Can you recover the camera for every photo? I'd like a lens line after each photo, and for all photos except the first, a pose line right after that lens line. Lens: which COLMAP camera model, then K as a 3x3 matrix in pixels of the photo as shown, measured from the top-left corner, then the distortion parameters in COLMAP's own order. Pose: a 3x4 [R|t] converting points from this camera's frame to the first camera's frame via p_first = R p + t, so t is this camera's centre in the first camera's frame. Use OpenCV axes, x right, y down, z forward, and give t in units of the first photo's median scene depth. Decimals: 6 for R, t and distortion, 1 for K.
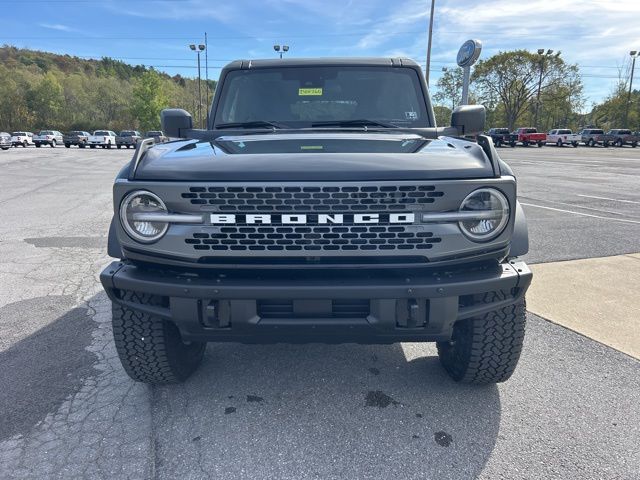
lens RADIAL K [[485.9, 0, 321.1], [0, 485.9, 239.1], [0, 0, 1]] dist [0.004036, -0.003473]
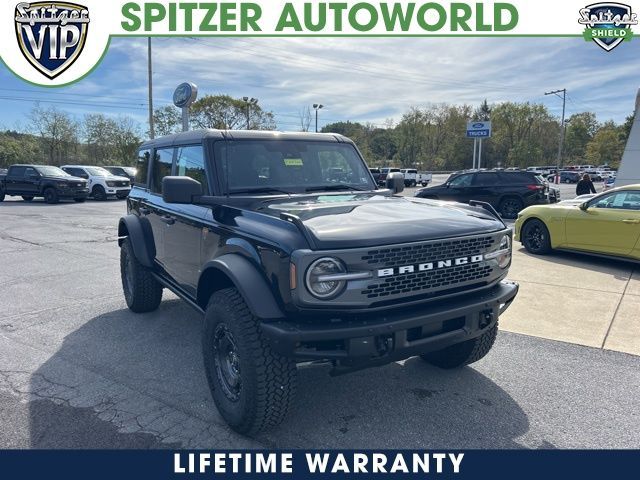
lens RADIAL K [[482.8, 0, 318.7], [0, 482.8, 241.3], [0, 0, 1]] dist [0.081196, -0.000714]
pose [[0.838827, -0.081741, 0.538227, -1.053615], [0.117889, 0.992478, -0.033002, -0.102631], [-0.531481, 0.091134, 0.842154, -0.037092]]
